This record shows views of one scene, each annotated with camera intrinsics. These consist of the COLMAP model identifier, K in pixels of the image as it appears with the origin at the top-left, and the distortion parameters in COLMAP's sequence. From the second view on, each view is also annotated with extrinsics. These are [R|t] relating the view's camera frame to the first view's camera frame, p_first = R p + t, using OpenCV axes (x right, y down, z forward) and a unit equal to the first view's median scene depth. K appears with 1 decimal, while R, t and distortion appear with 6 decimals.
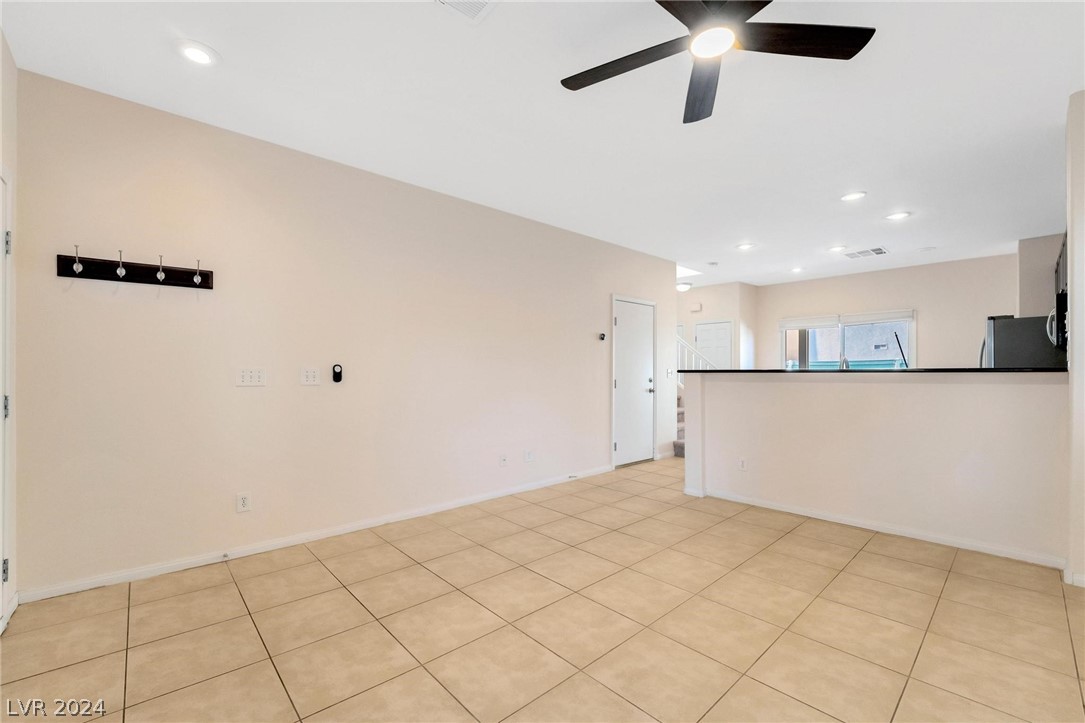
lens RADIAL K [[459.0, 0, 542.5], [0, 459.0, 361.5], [0, 0, 1]] dist [-0.016800, 0.000220]
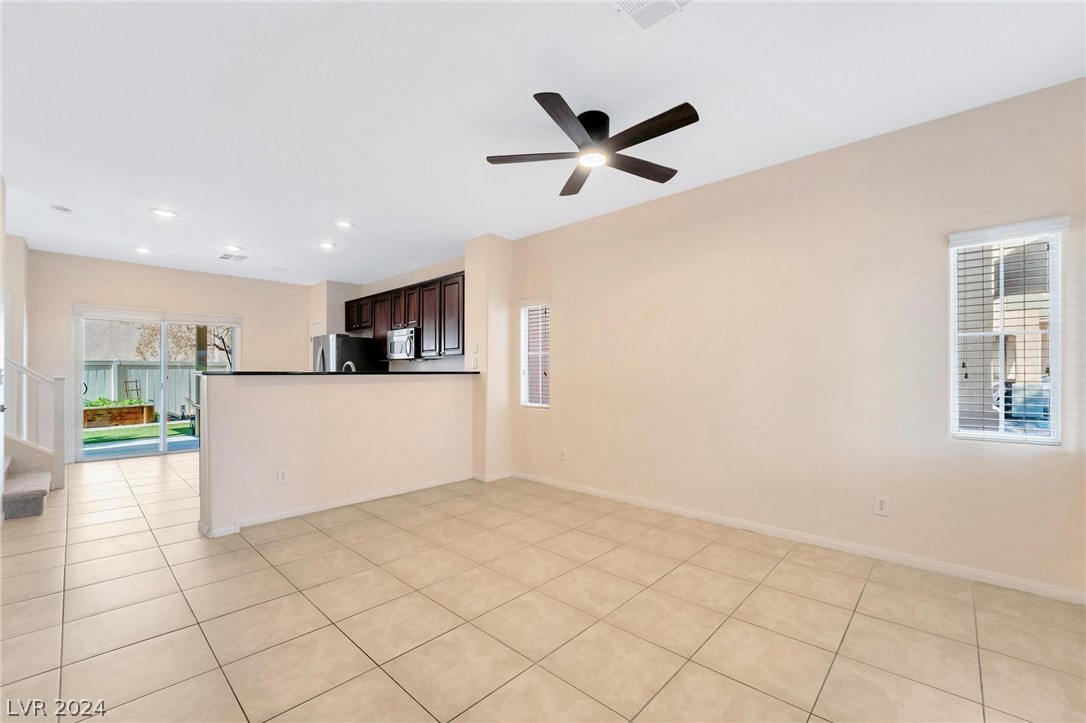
lens RADIAL K [[455.4, 0, 543.3], [0, 455.4, 358.4], [0, 0, 1]] dist [-0.020295, 0.000516]
pose [[-0.089703, 0.032211, 0.995448, -0.683507], [-0.019098, 0.999238, -0.034054, 0.018335], [-0.995785, -0.022065, -0.089020, 0.777899]]
